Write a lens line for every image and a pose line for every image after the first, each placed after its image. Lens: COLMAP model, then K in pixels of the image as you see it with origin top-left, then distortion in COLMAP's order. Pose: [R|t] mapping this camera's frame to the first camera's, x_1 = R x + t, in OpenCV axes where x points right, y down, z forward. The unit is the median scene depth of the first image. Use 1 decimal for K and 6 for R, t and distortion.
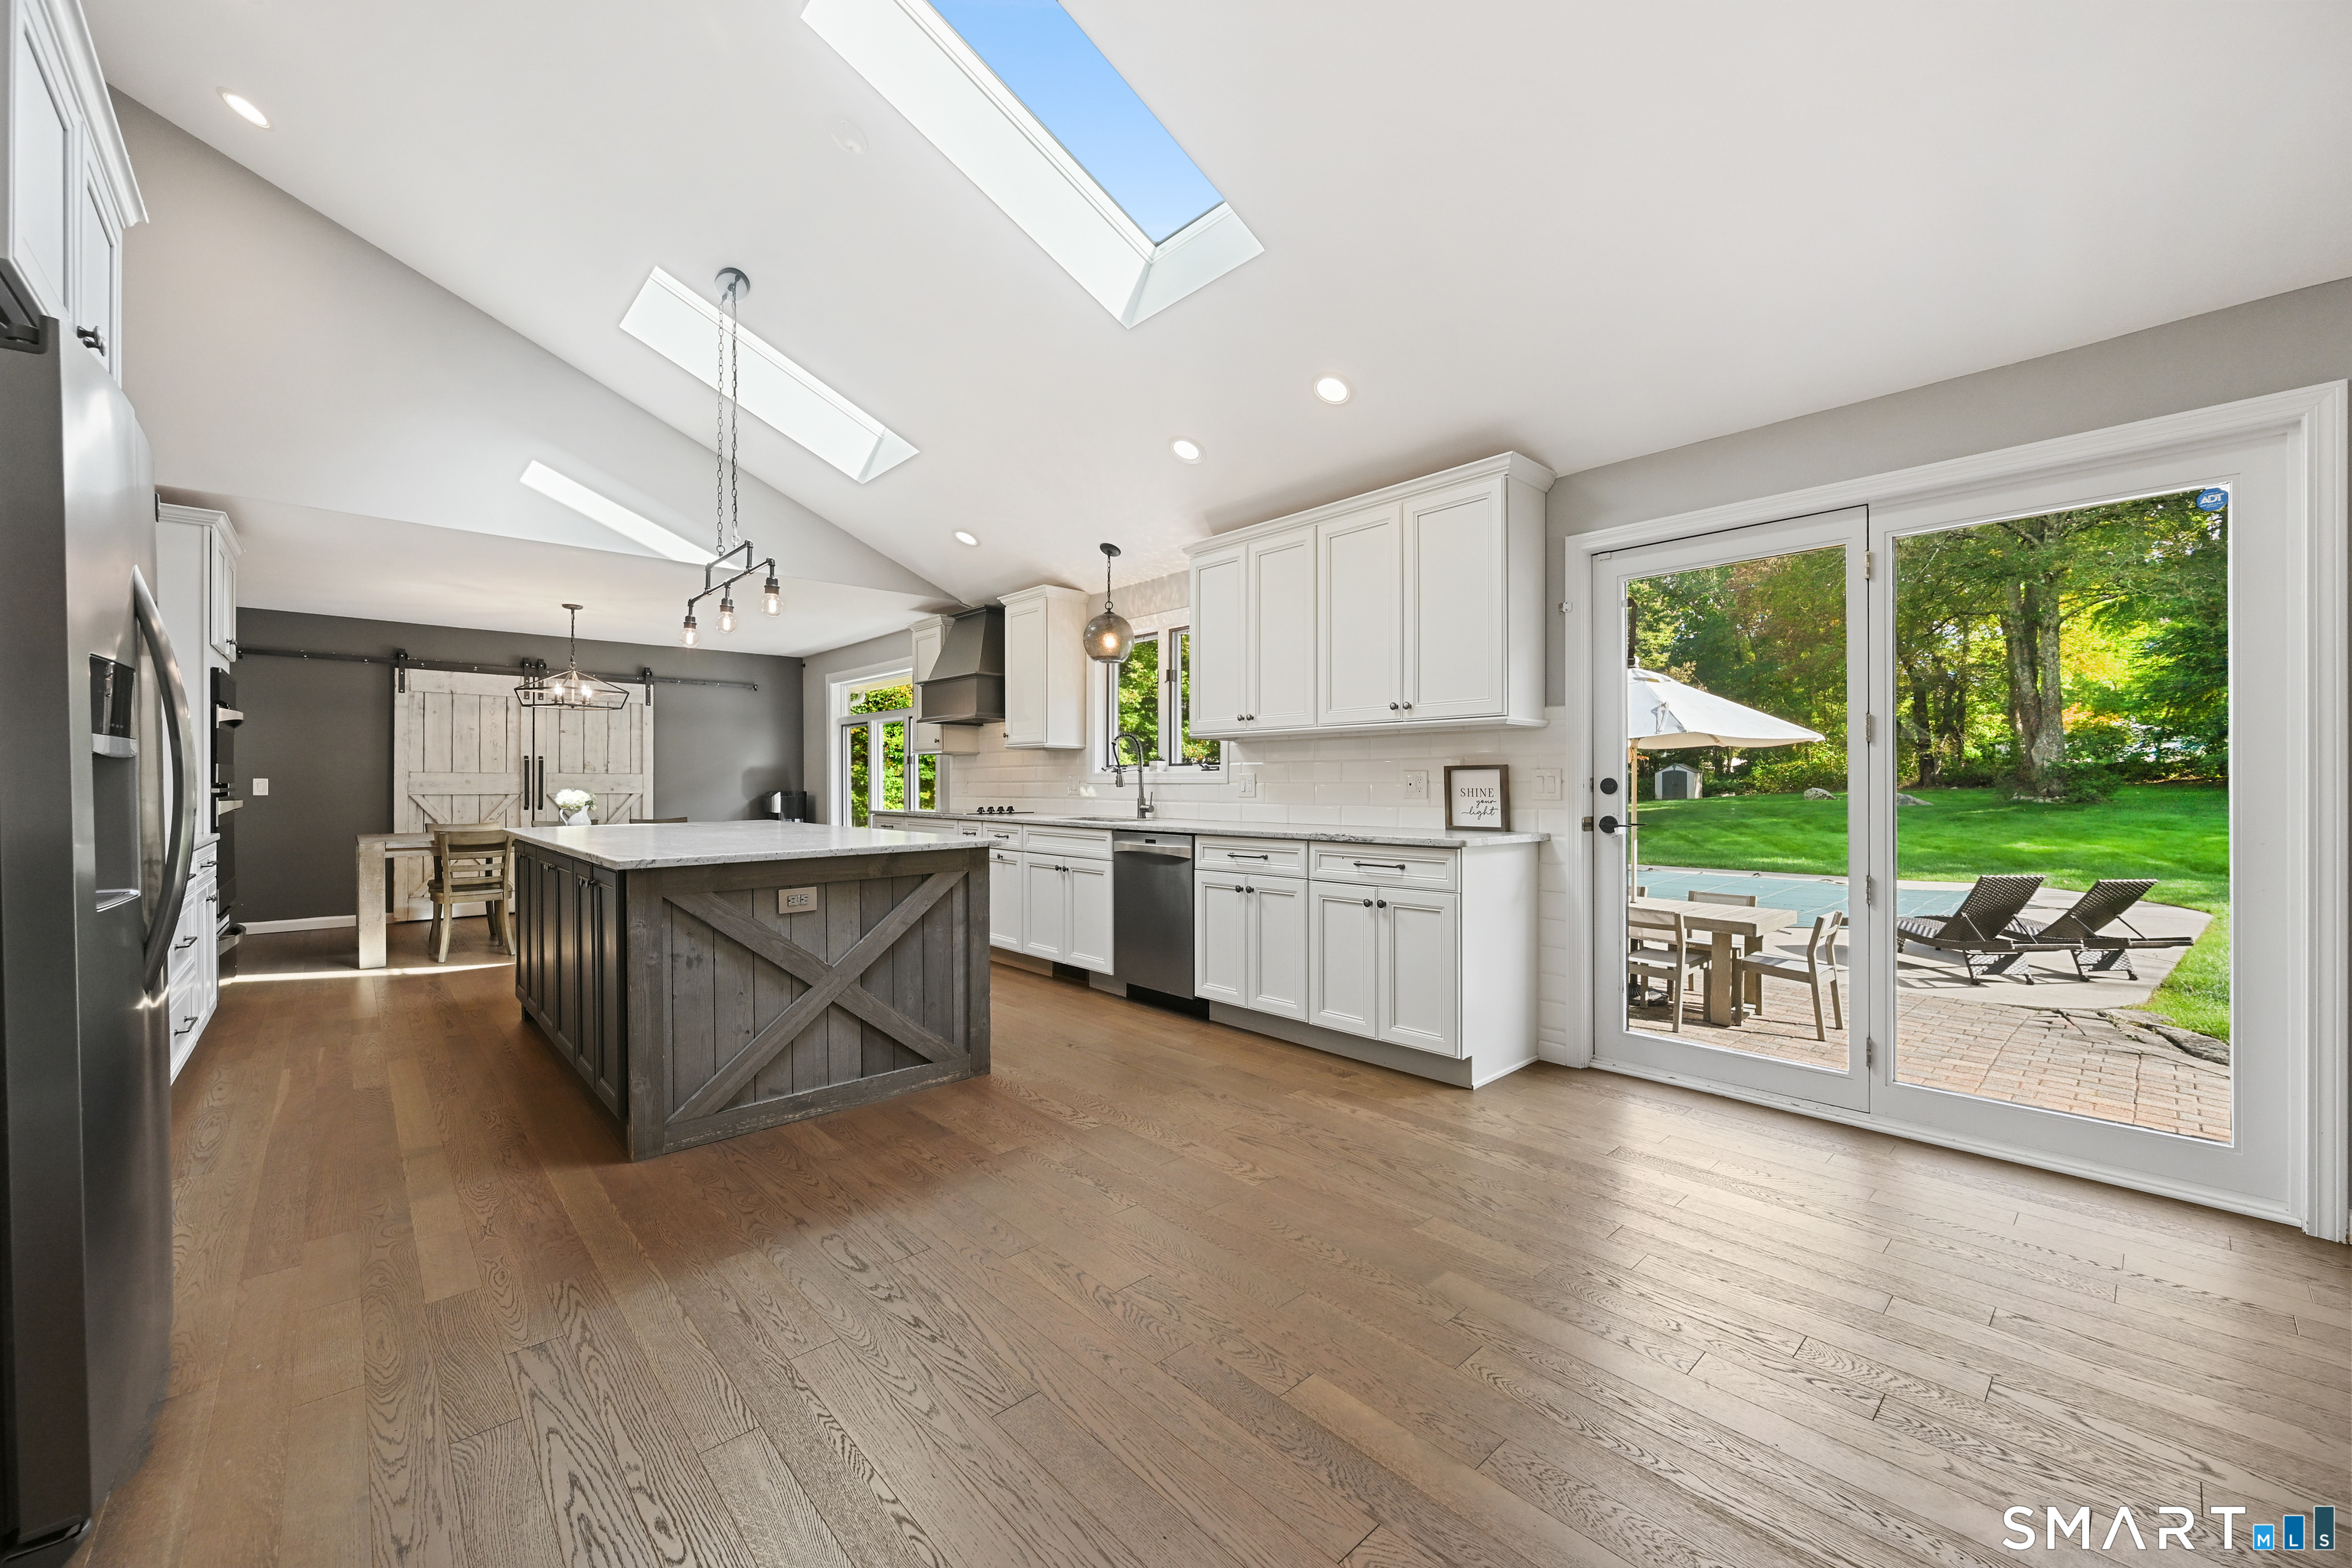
lens RADIAL K [[893.6, 0, 1182.1], [0, 893.6, 787.9], [0, 0, 1]] dist [-0.000595, -0.000011]
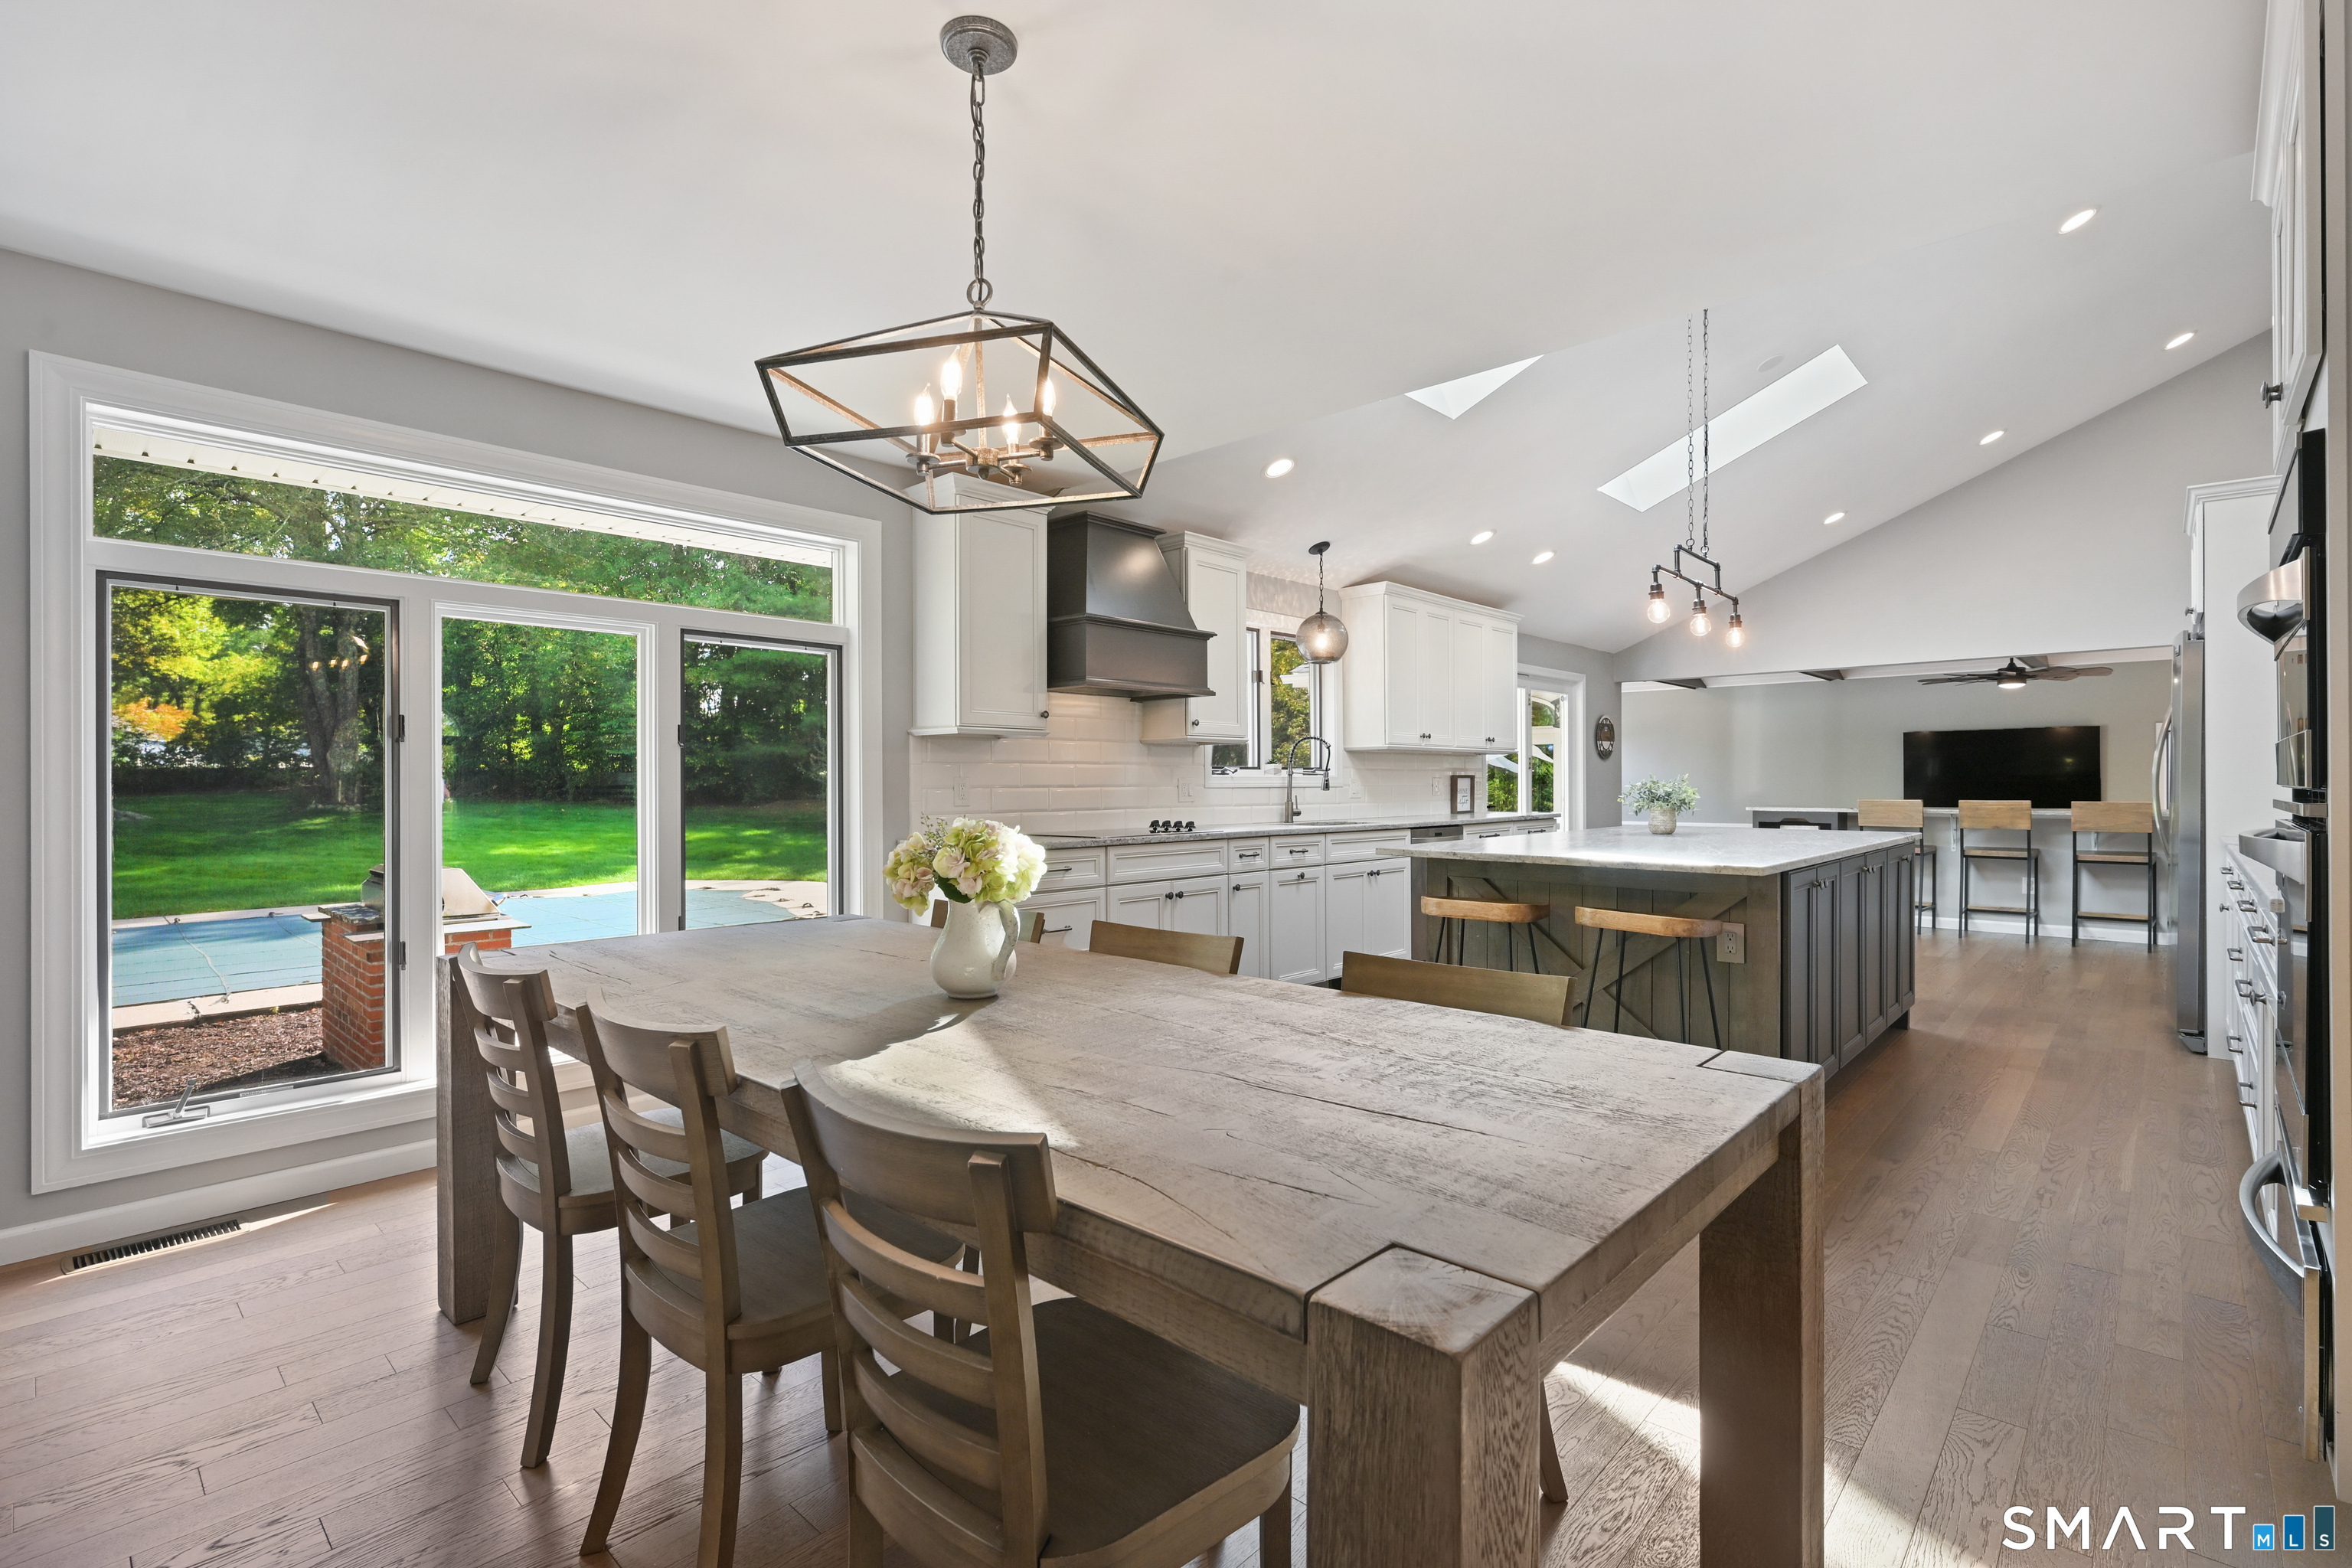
lens RADIAL K [[1114.5, 0, 1178.3], [0, 1114.5, 781.6], [0, 0, 1]] dist [-0.000135, -0.000058]
pose [[-0.081154, -0.002095, 0.996699, -1.282964], [0.002427, 0.999994, 0.002300, -0.014315], [-0.996699, 0.002605, -0.081149, 1.247362]]
